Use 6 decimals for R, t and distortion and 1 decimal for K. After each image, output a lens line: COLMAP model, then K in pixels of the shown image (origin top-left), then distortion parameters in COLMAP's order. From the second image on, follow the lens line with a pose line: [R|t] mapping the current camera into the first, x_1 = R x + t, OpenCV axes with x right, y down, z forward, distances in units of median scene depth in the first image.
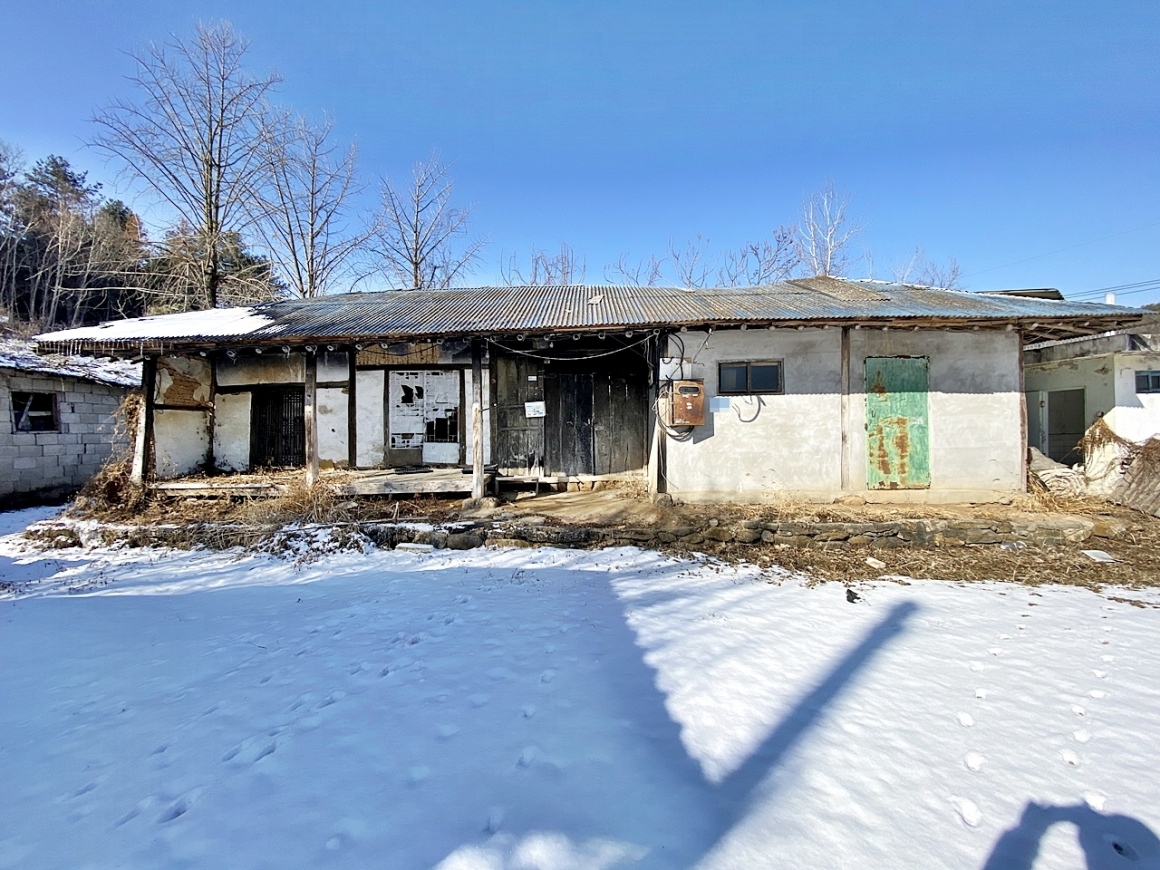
lens RADIAL K [[460.3, 0, 580.1], [0, 460.3, 437.2], [0, 0, 1]] dist [0.031399, -0.030054]
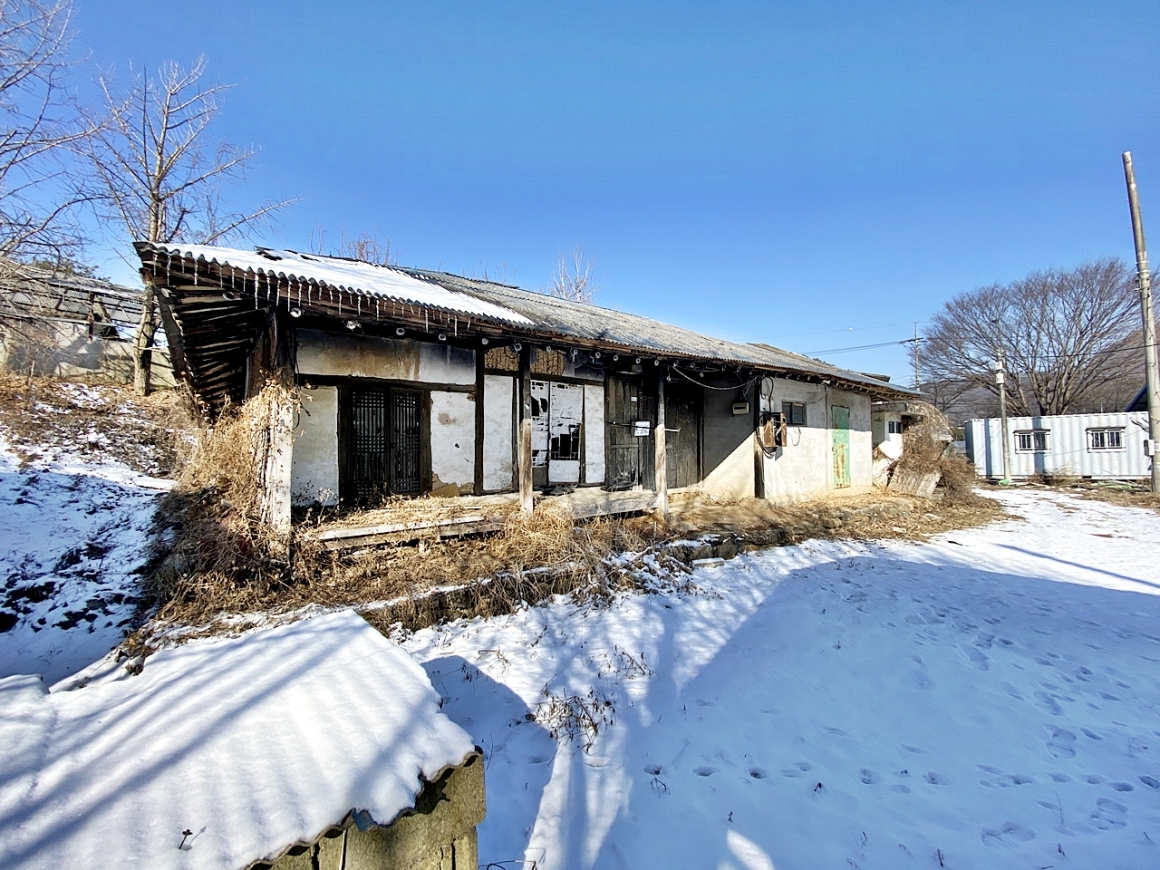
lens RADIAL K [[460.3, 0, 580.1], [0, 460.3, 437.2], [0, 0, 1]] dist [0.031399, -0.030054]
pose [[0.773828, 0.025947, 0.632864, -0.972076], [-0.006106, 0.999420, -0.033509, -0.004602], [-0.633366, 0.022066, 0.773538, 0.287543]]
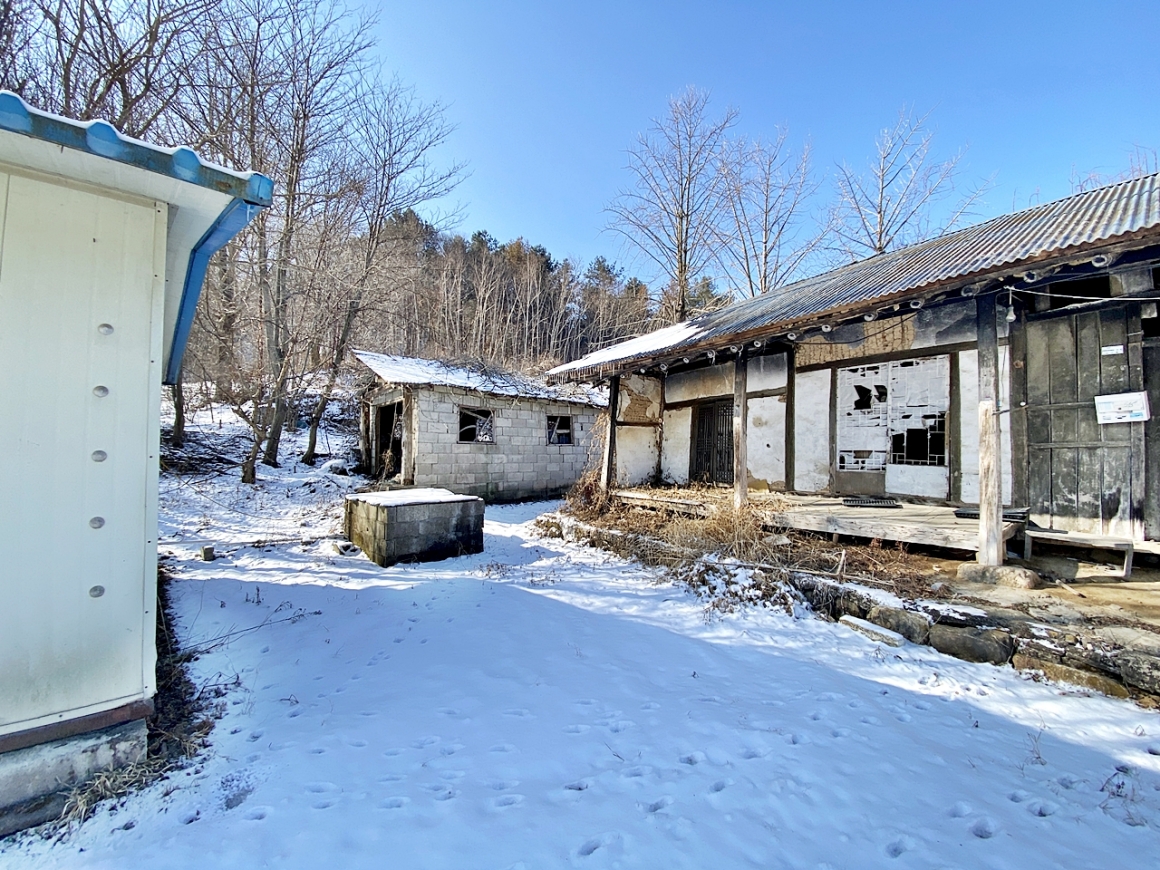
lens RADIAL K [[460.3, 0, 580.1], [0, 460.3, 437.2], [0, 0, 1]] dist [0.031399, -0.030054]
pose [[0.610970, -0.004382, -0.791642, -0.072306], [-0.022473, 0.999486, -0.022877, -0.003265], [0.791335, 0.031767, 0.610557, 0.219060]]
